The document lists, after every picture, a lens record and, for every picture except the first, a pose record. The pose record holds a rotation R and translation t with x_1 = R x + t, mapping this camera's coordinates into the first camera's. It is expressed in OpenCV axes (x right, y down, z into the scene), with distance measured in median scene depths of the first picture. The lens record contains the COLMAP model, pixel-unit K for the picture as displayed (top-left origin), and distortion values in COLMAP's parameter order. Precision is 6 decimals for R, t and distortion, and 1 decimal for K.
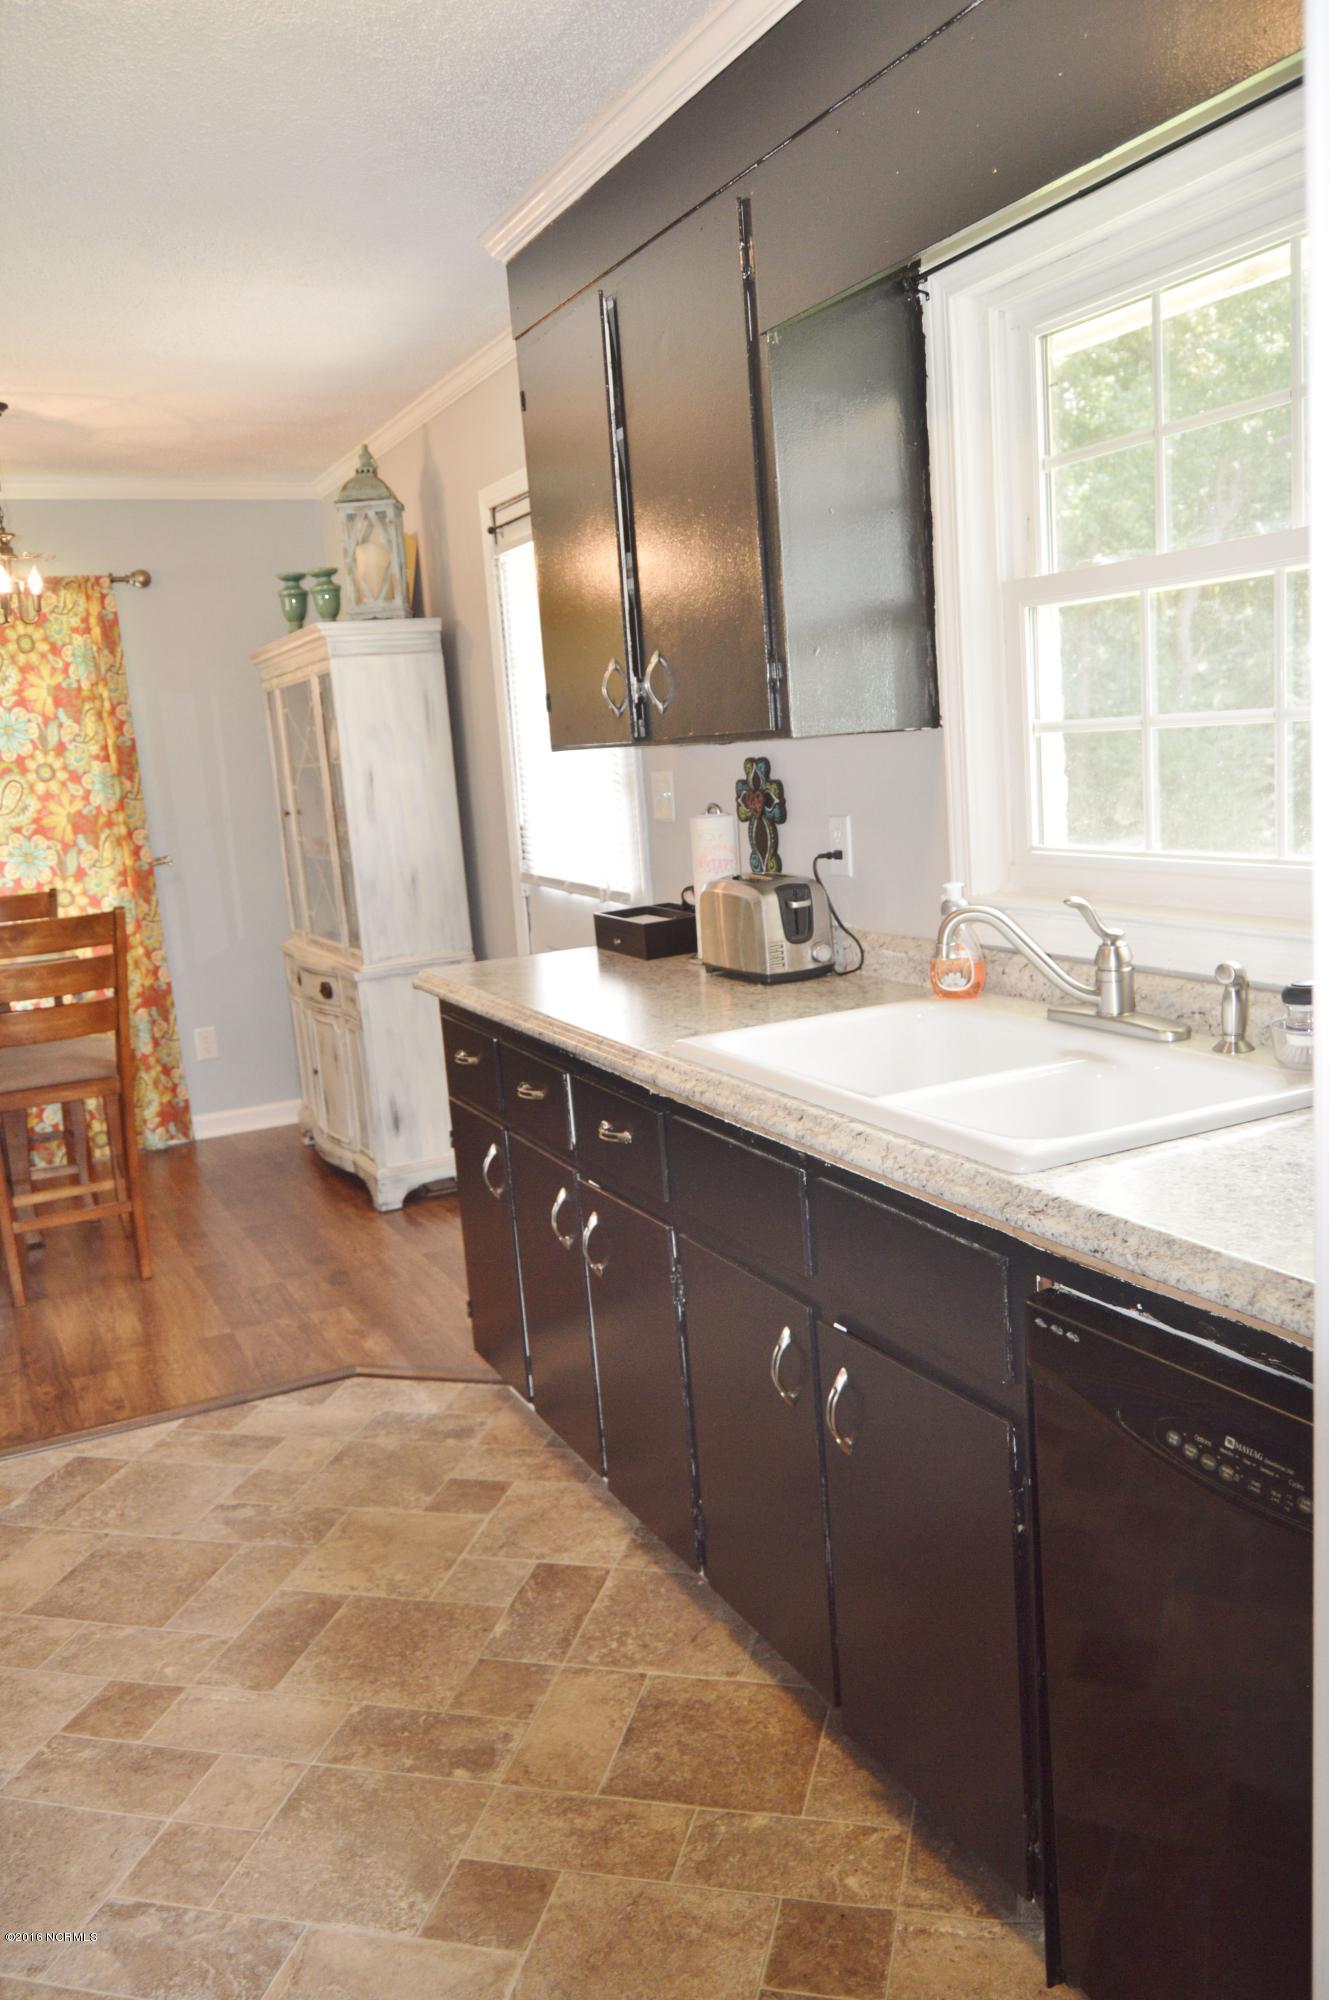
lens RADIAL K [[1583.5, 0, 666.8], [0, 1583.5, 993.1], [0, 0, 1]] dist [-0.004551, 0.007432]
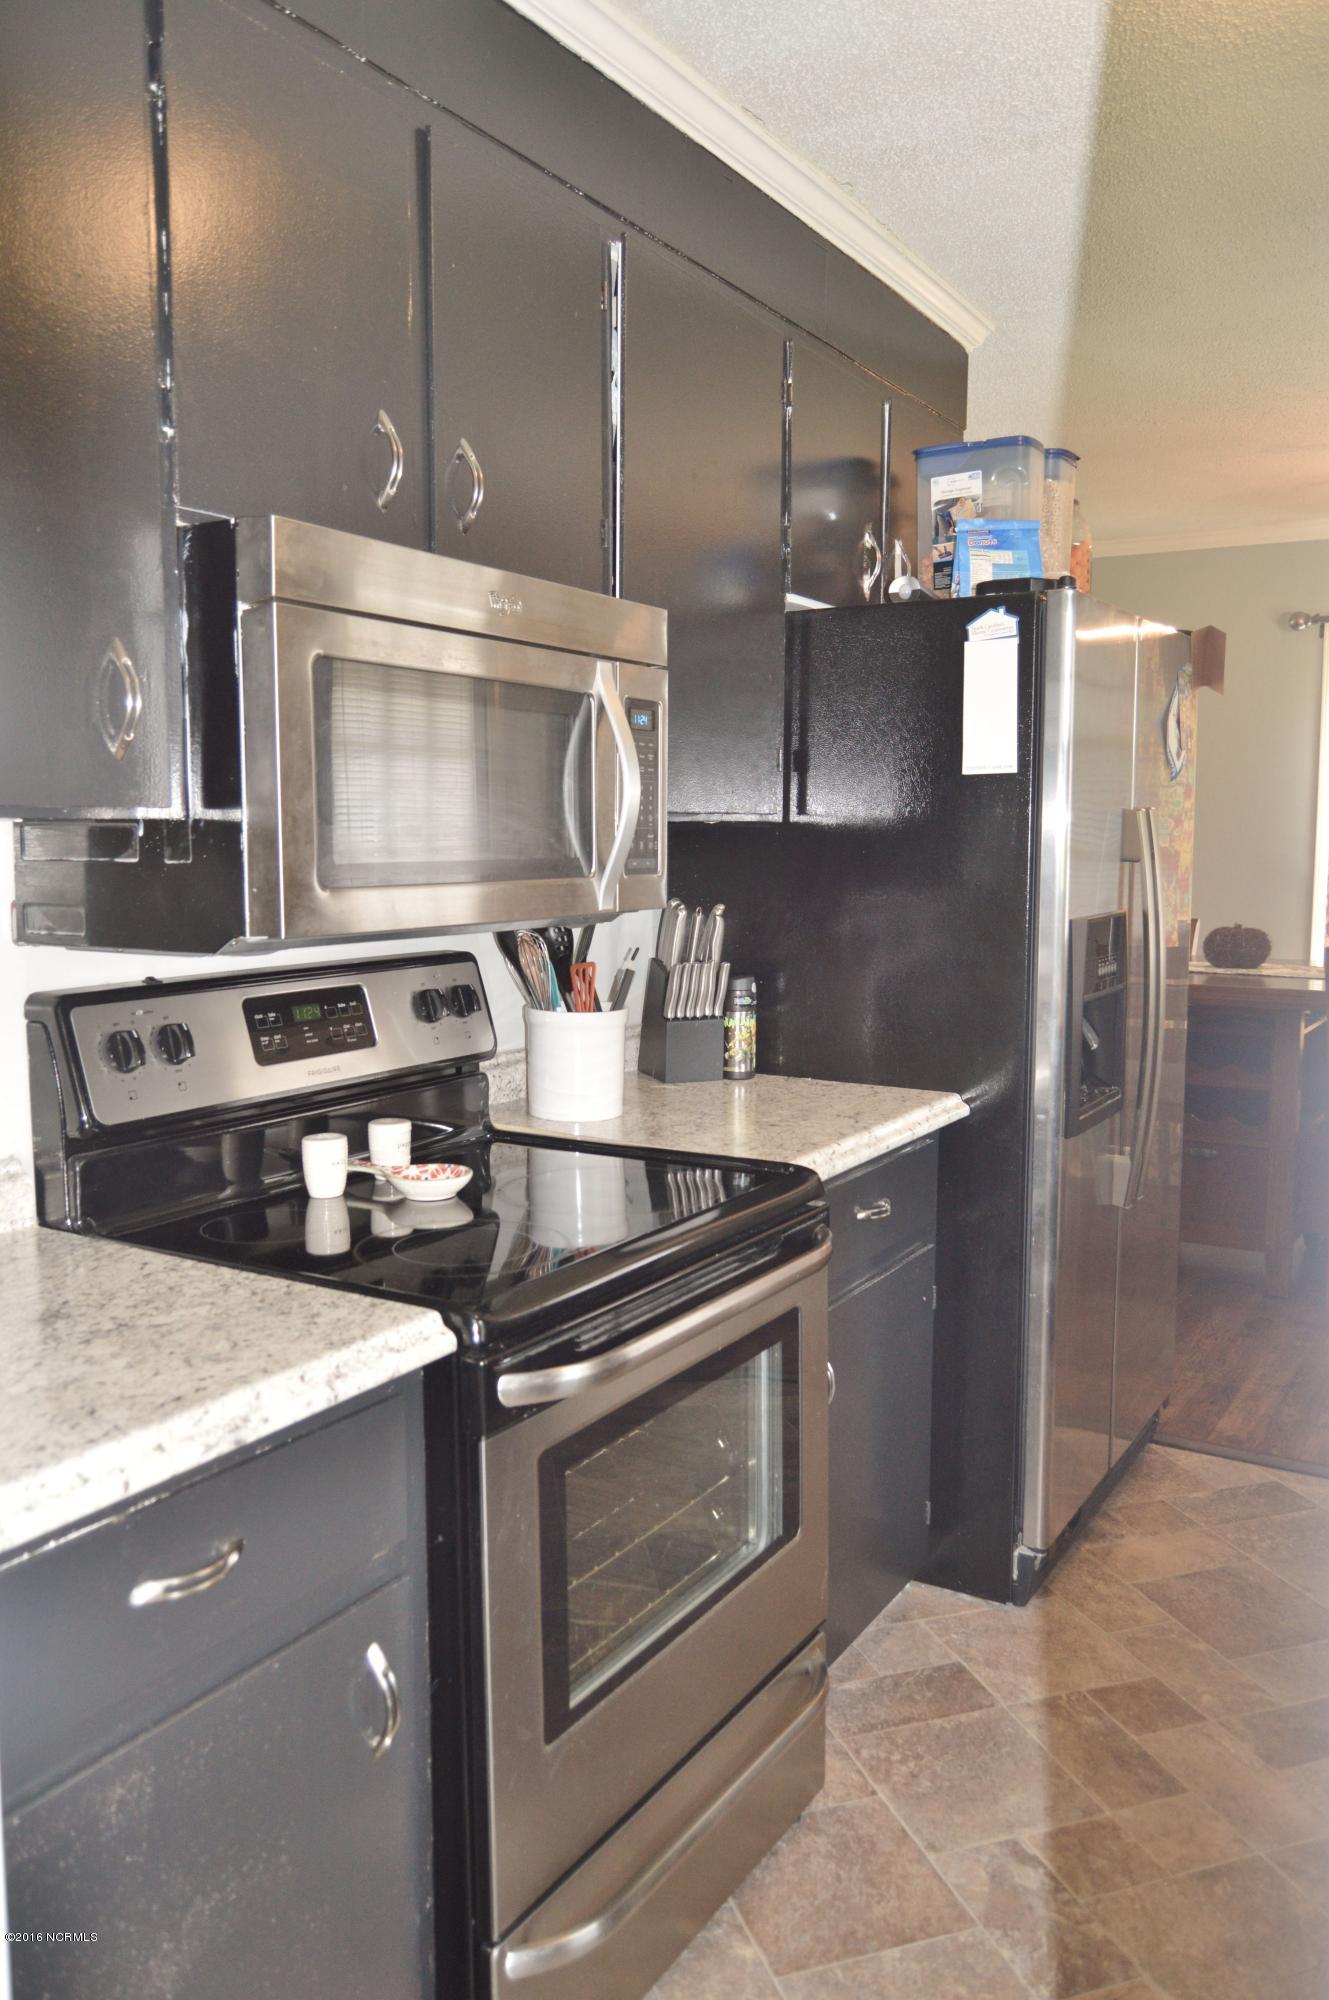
lens RADIAL K [[1583.5, 0, 651.9], [0, 1583.5, 992.1], [0, 0, 1]] dist [-0.004551, 0.007432]
pose [[0.552865, 0.160827, -0.817603, 0.150221], [-0.175734, 0.981633, 0.074261, -0.013371], [0.814529, 0.102625, 0.570973, 0.064409]]
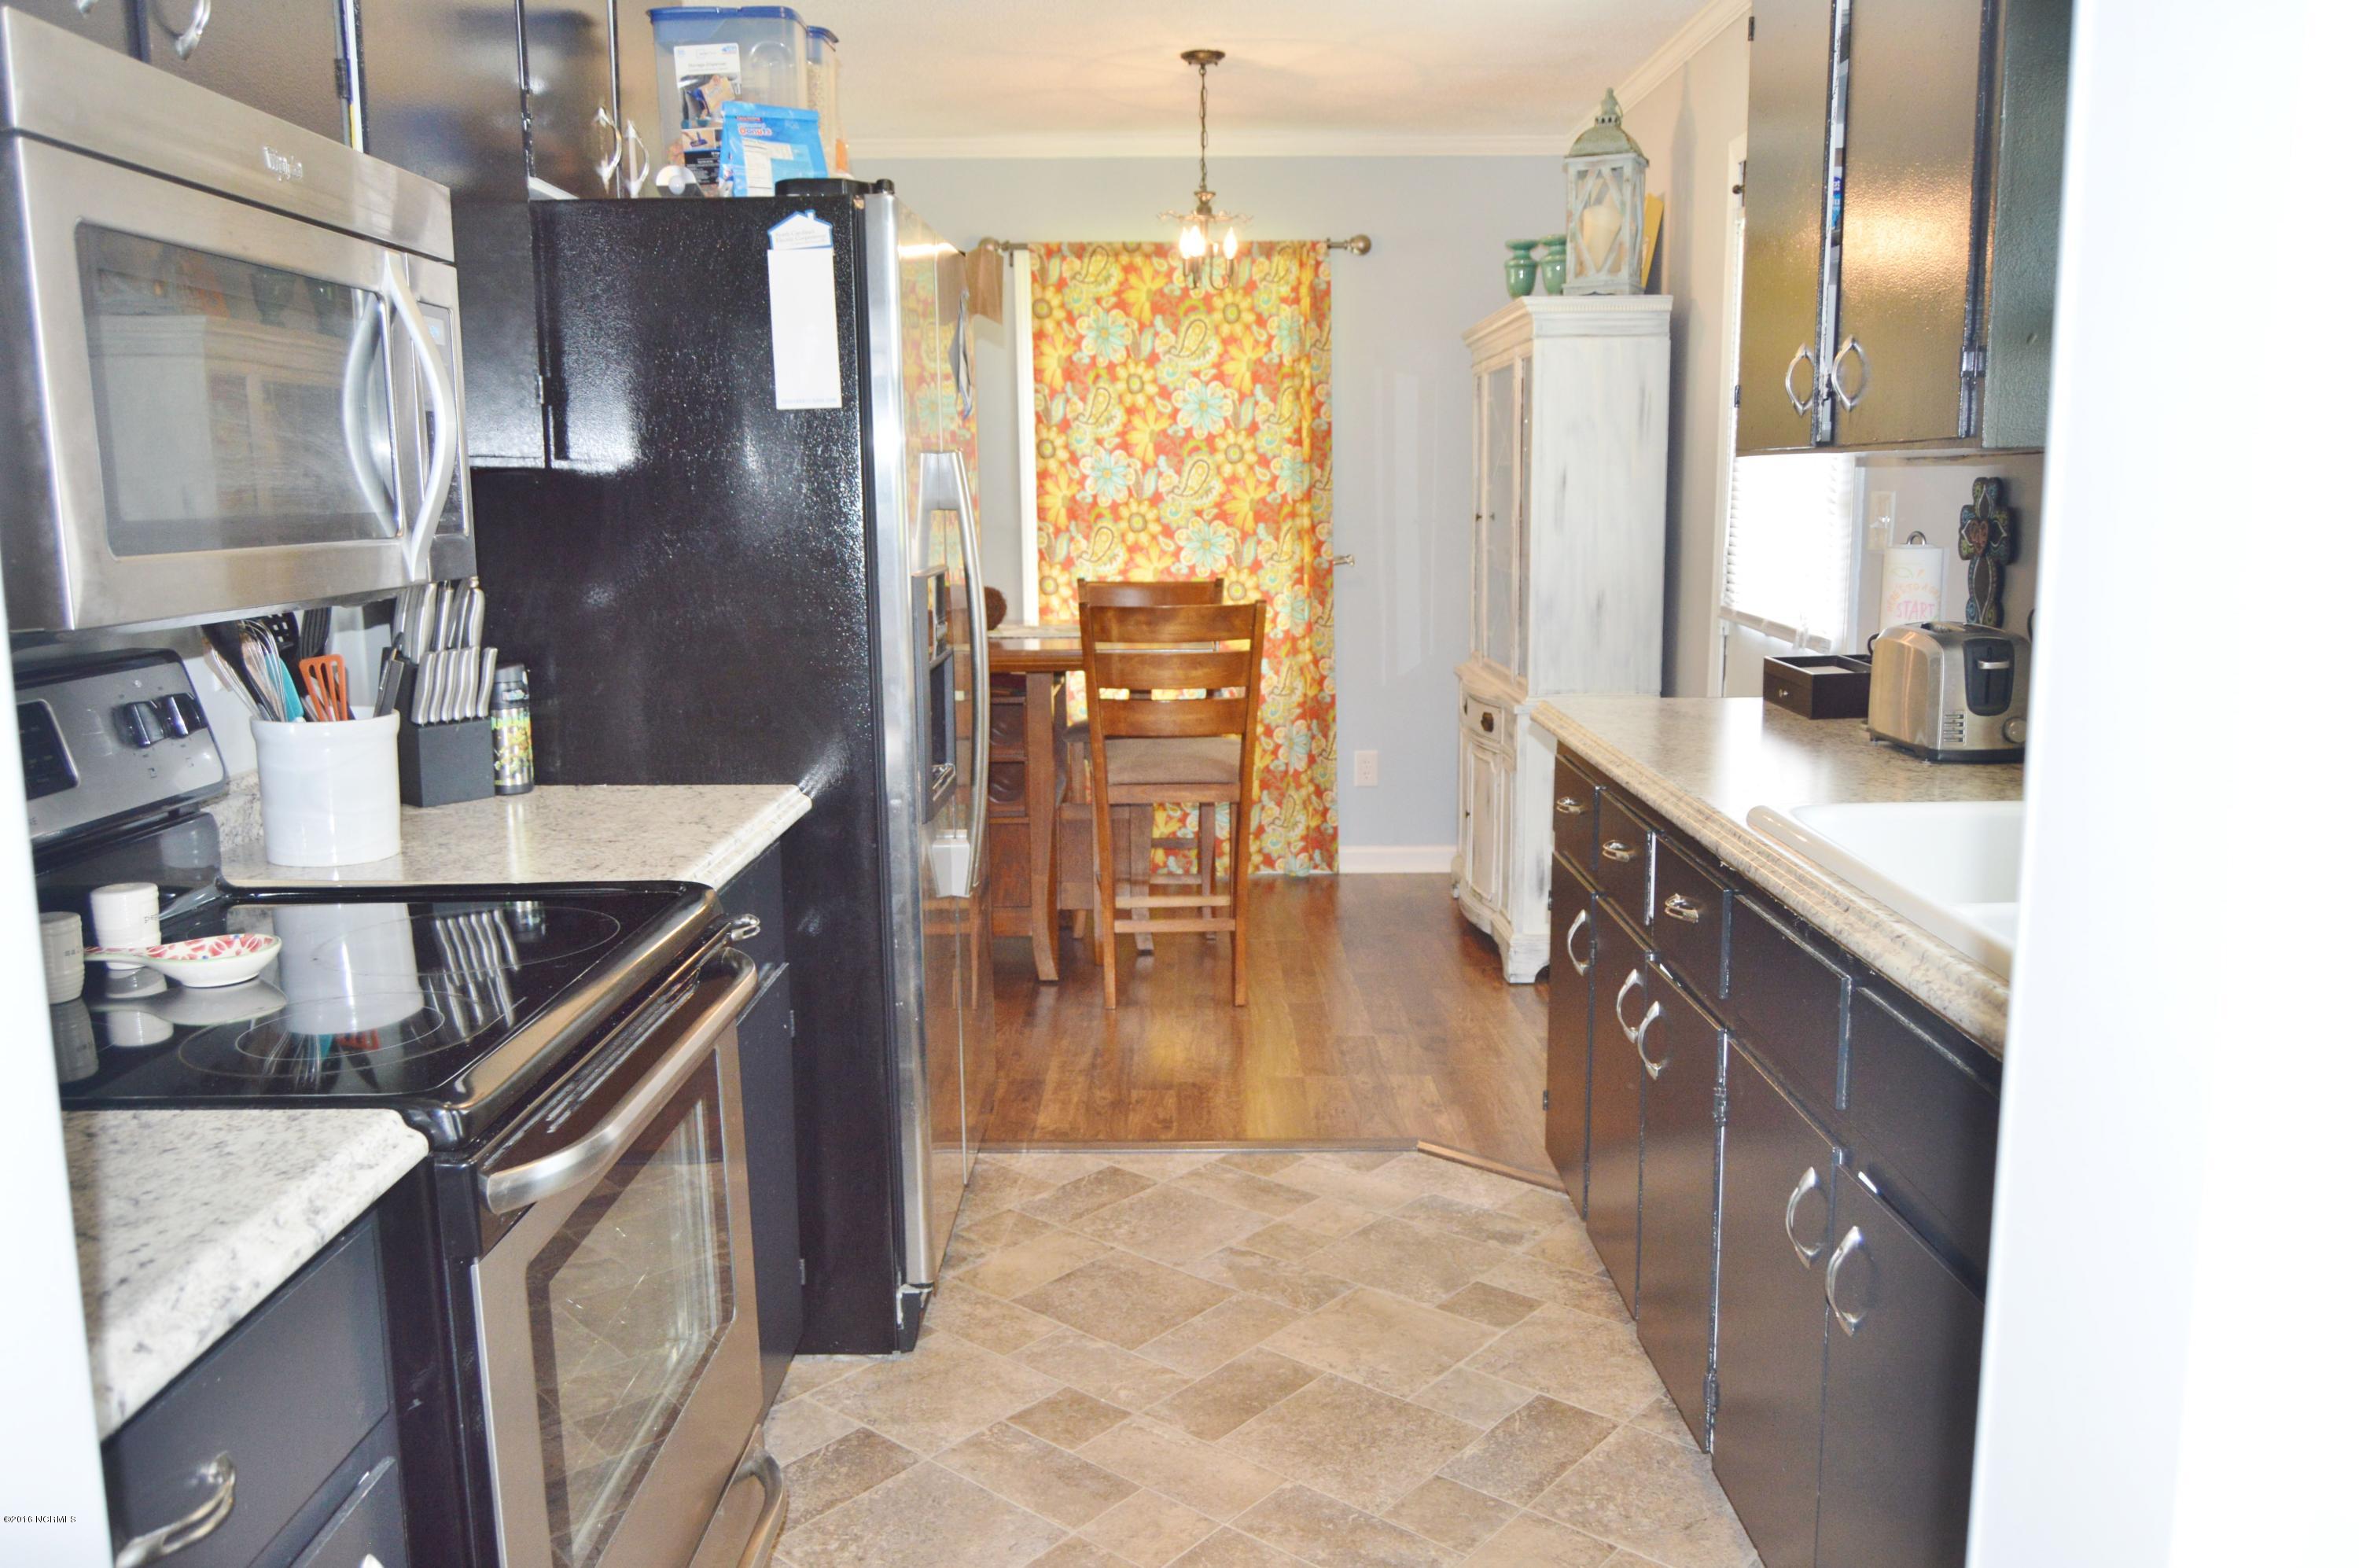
lens RADIAL K [[1867.8, 0, 1170.7], [0, 1867.8, 774.6], [0, 0, 1]] dist [-0.004551, 0.007432]
pose [[0.898117, 0.133028, -0.419154, 0.082267], [-0.126938, 0.990999, 0.042528, 0.007012], [0.421038, 0.015012, 0.906919, -0.003006]]
